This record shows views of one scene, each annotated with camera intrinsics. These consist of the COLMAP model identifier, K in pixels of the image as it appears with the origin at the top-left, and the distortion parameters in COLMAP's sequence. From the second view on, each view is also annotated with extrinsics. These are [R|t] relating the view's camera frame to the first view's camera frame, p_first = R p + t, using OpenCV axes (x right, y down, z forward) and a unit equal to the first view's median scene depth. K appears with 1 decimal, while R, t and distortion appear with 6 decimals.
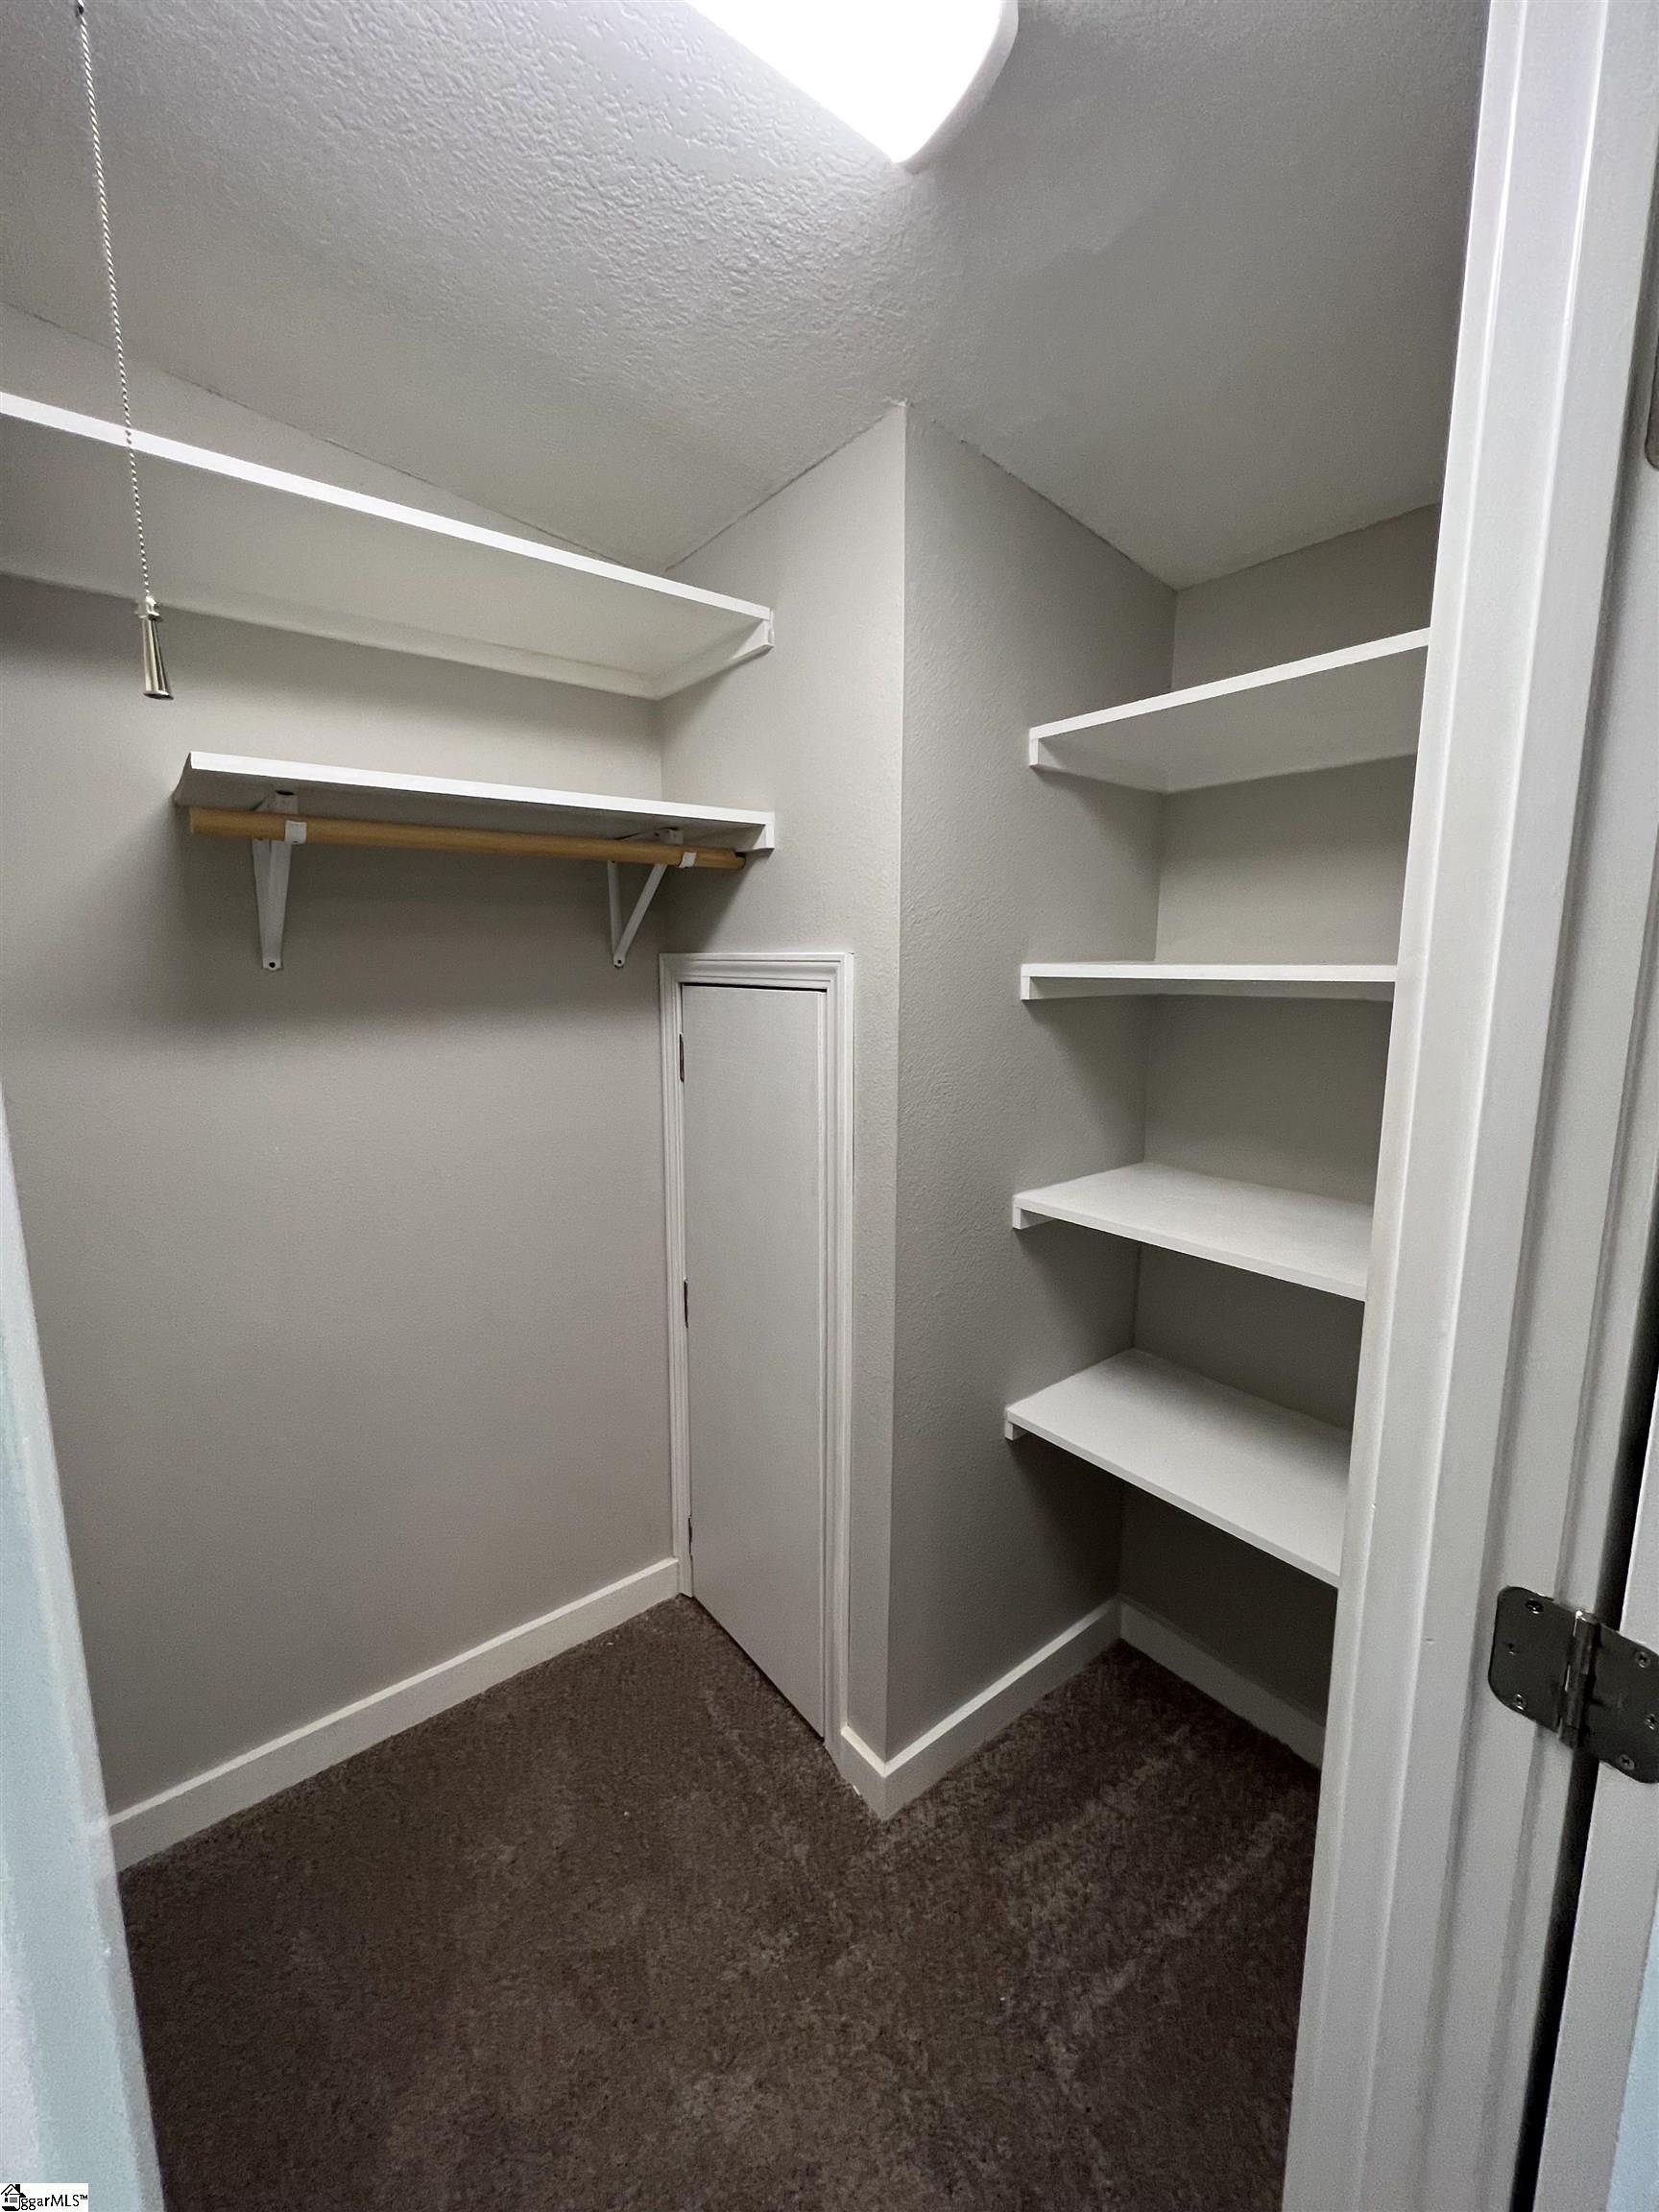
lens RADIAL K [[883.2, 0, 826.5], [0, 883.2, 1102.5], [0, 0, 1]] dist [-0.002212, 0.000848]
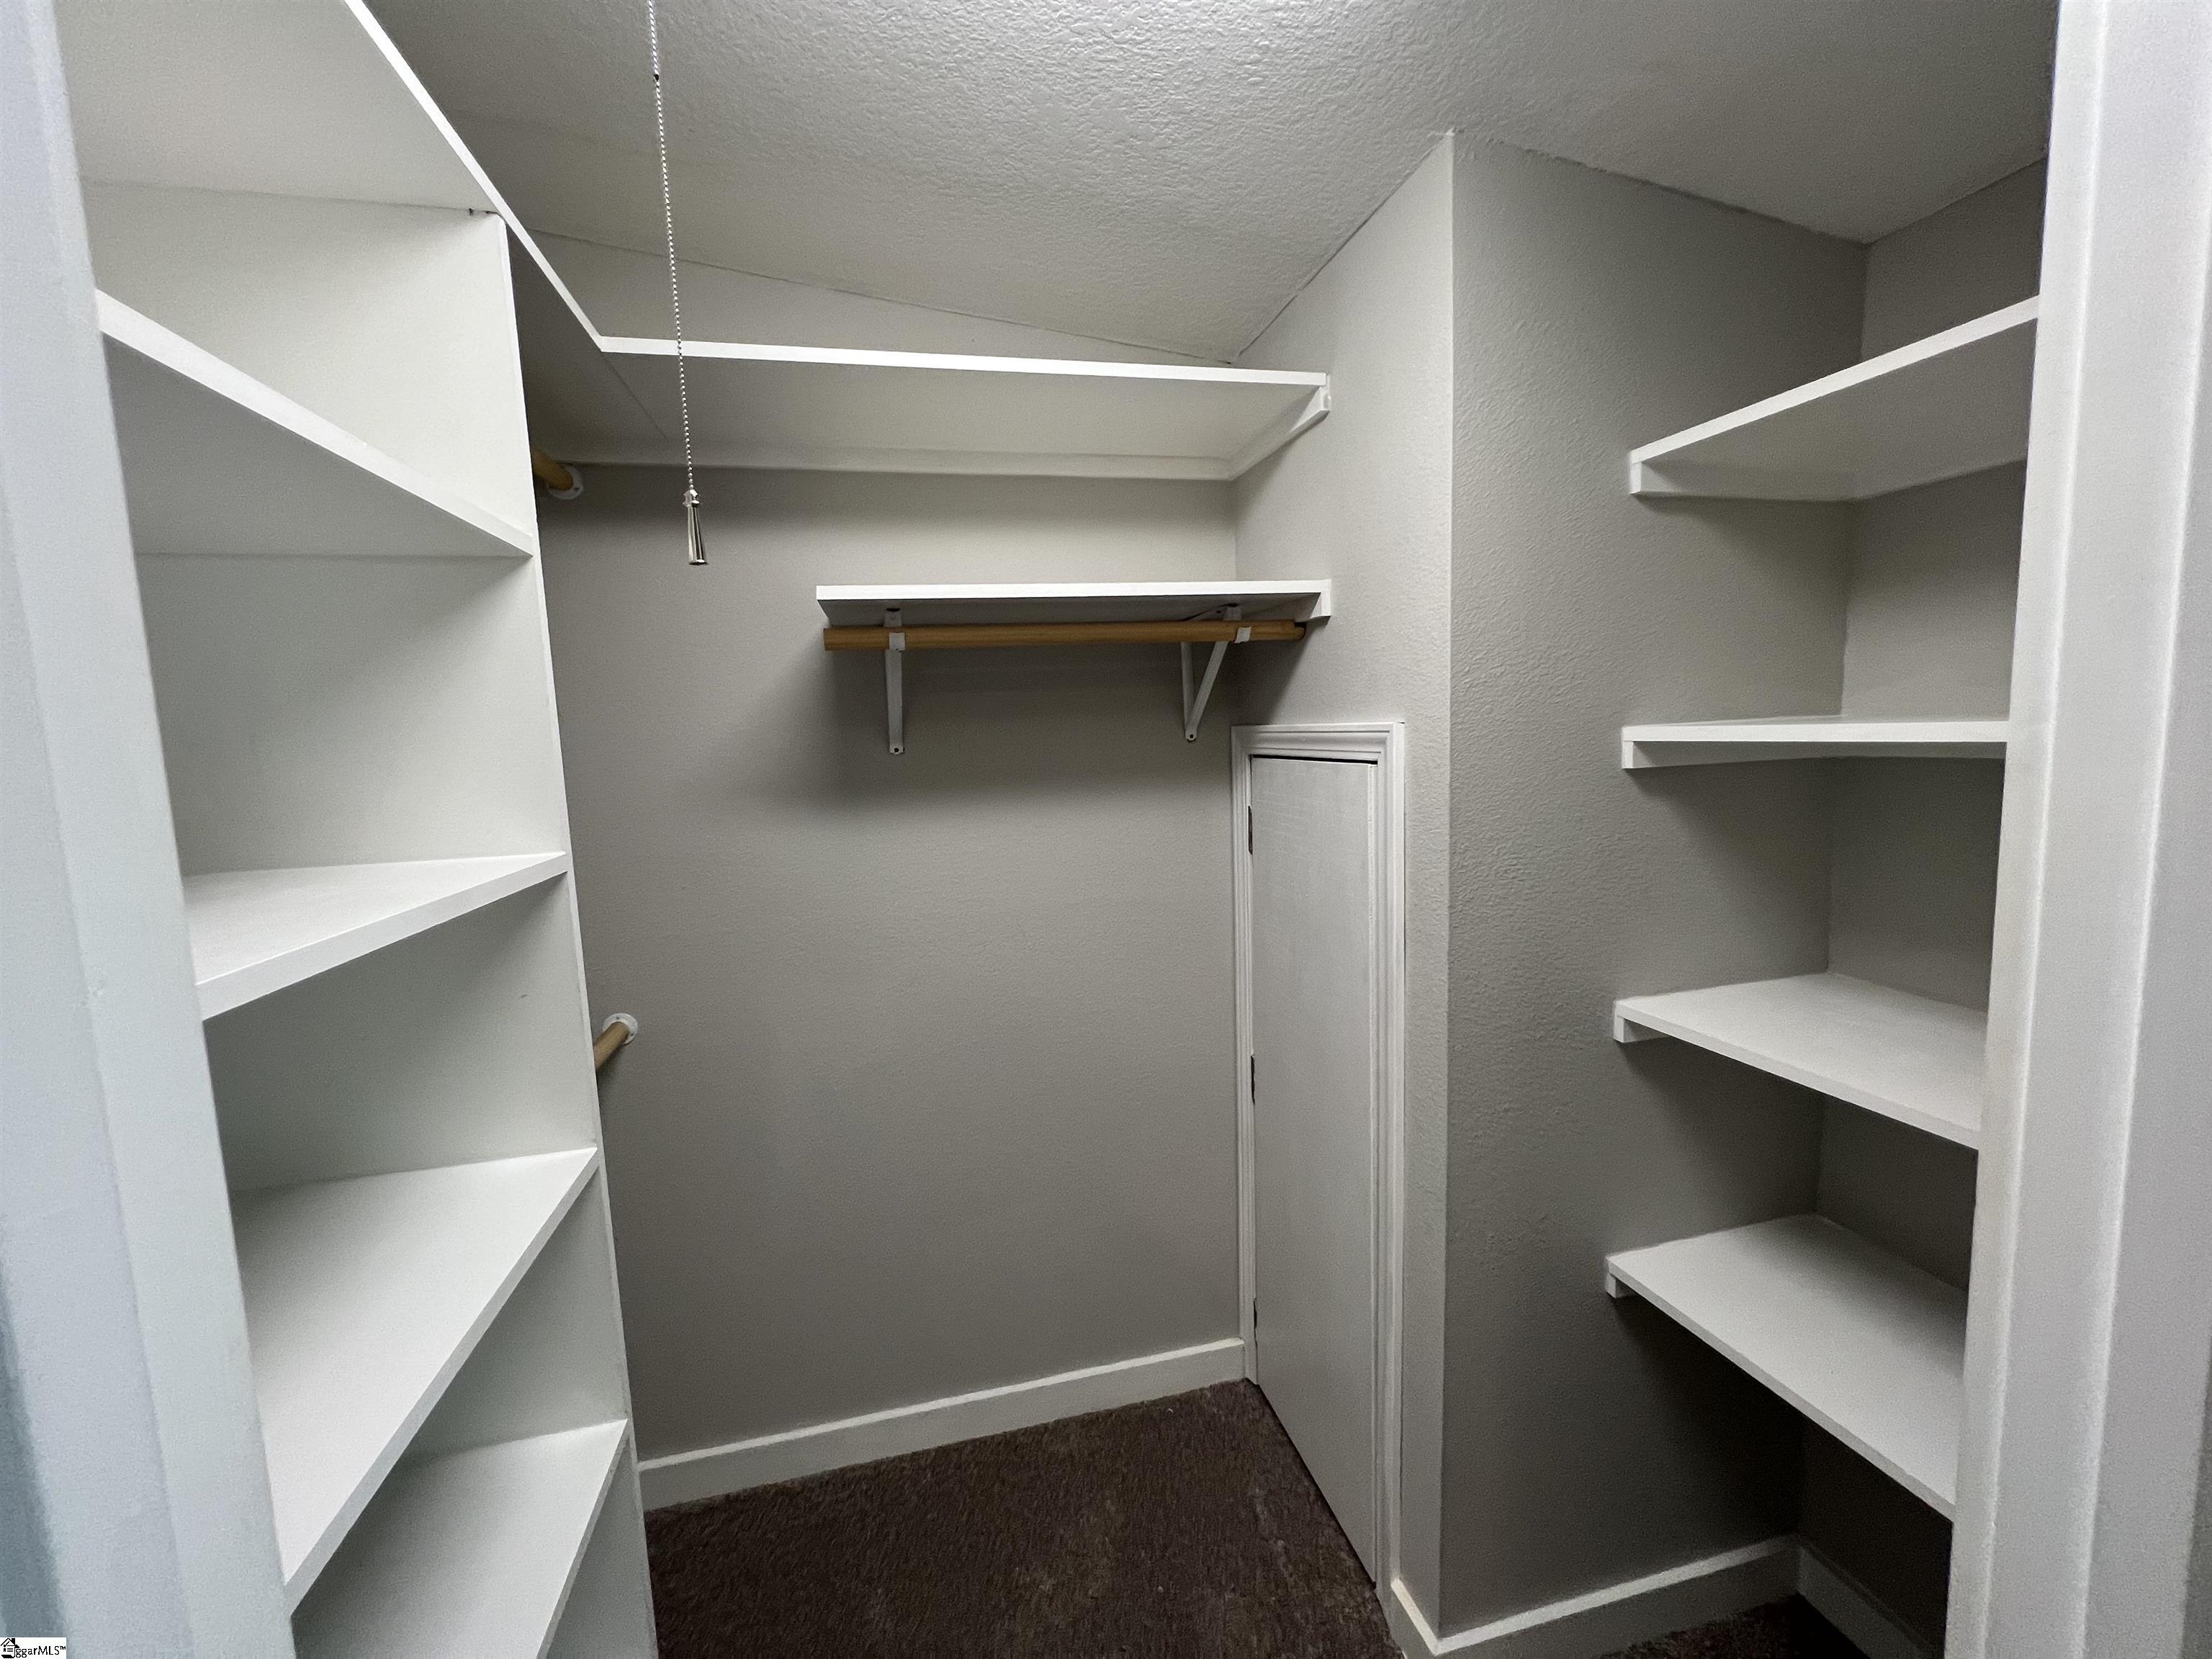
lens RADIAL K [[883.2, 0, 1104.3], [0, 883.2, 827.9], [0, 0, 1]] dist [-0.002212, 0.000848]
pose [[0.908954, 0.012156, -0.416720, 0.120048], [-0.029071, 0.998990, -0.034269, -0.016528], [0.415882, 0.043263, 0.908389, 0.031417]]
